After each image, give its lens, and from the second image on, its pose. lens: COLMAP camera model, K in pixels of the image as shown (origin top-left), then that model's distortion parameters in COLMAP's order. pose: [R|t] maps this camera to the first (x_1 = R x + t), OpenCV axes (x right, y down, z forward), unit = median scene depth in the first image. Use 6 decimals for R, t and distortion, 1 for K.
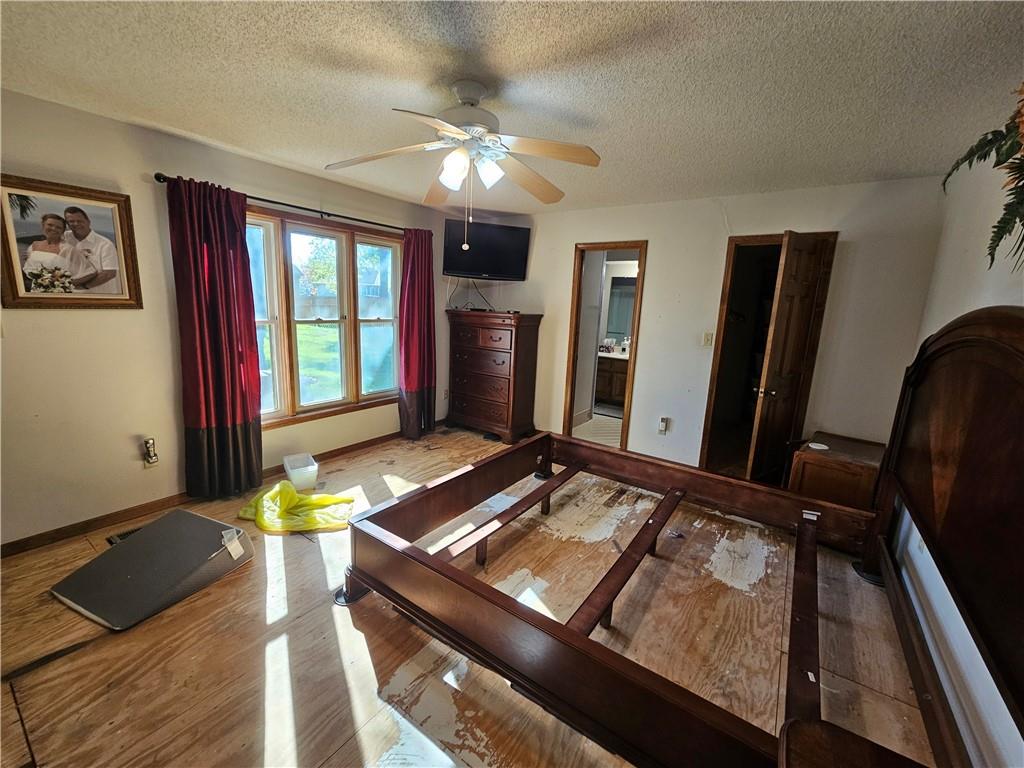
lens RADIAL K [[428.7, 0, 514.0], [0, 428.7, 377.2], [0, 0, 1]] dist [-0.000802, -0.000121]
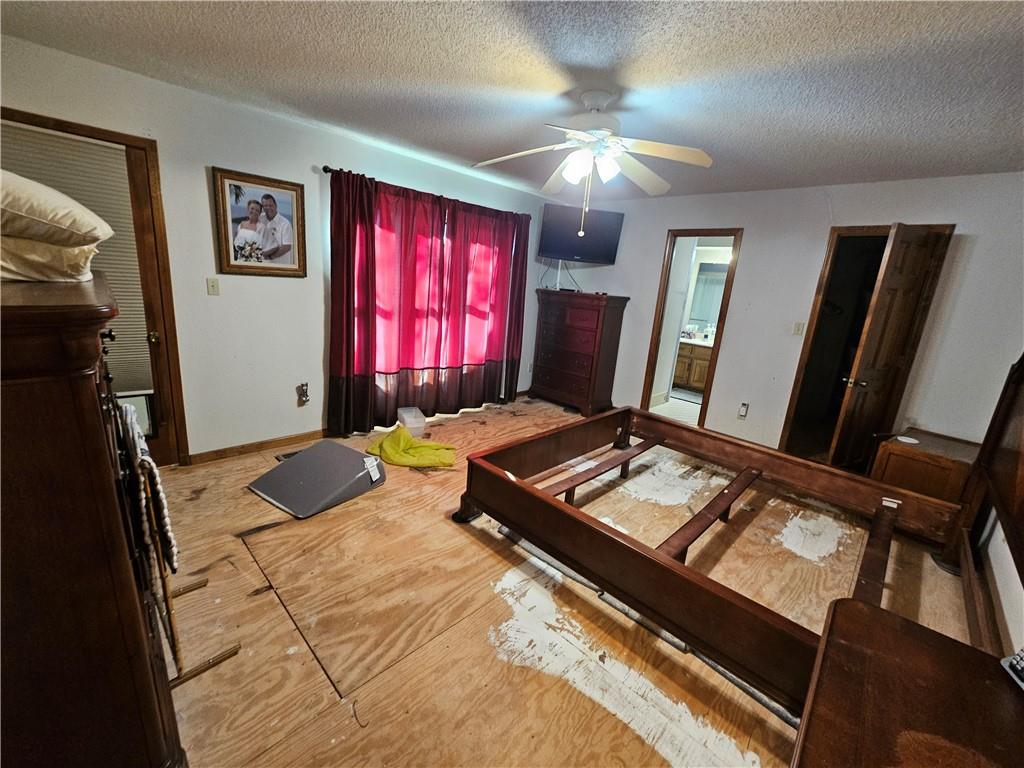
lens RADIAL K [[428.7, 0, 514.0], [0, 428.7, 377.2], [0, 0, 1]] dist [-0.000802, -0.000121]
pose [[0.985882, 0.072687, -0.150839, -0.068100], [-0.066355, 0.996707, 0.046599, 0.032380], [0.153730, -0.035932, 0.987459, -0.146641]]
